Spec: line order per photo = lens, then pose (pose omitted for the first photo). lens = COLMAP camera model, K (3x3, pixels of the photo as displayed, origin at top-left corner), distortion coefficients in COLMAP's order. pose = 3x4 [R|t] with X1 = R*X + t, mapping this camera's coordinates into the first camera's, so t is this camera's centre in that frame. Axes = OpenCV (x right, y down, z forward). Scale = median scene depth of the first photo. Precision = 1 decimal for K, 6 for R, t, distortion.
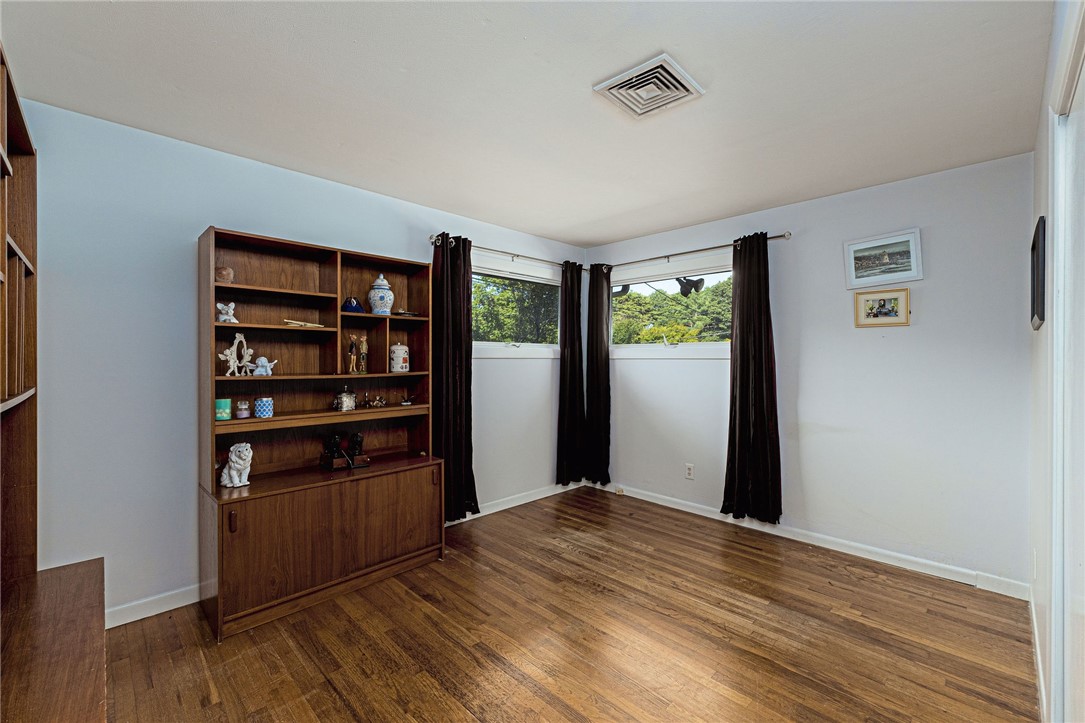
lens RADIAL K [[455.7, 0, 540.6], [0, 455.7, 360.5], [0, 0, 1]] dist [0.001821, -0.000303]
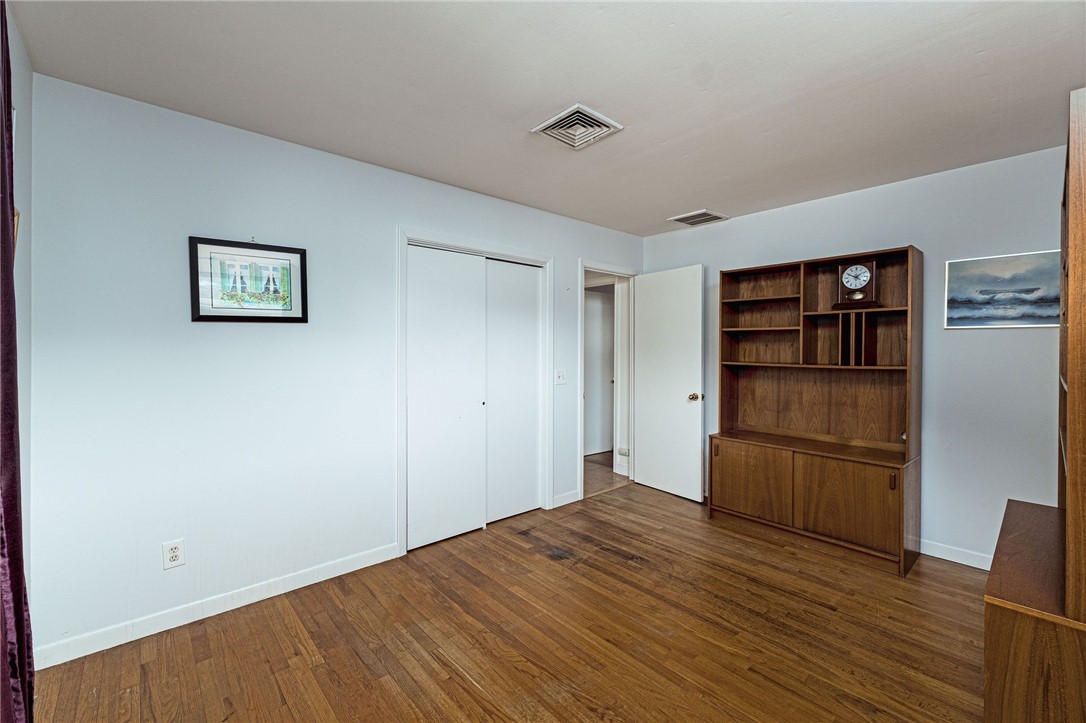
lens RADIAL K [[456.2, 0, 545.4], [0, 456.2, 358.9], [0, 0, 1]] dist [0.001821, -0.000303]
pose [[-0.998982, -0.003980, 0.044936, 0.229709], [-0.002964, 0.999739, 0.022646, -0.006495], [-0.045015, 0.022489, -0.998733, 1.944052]]
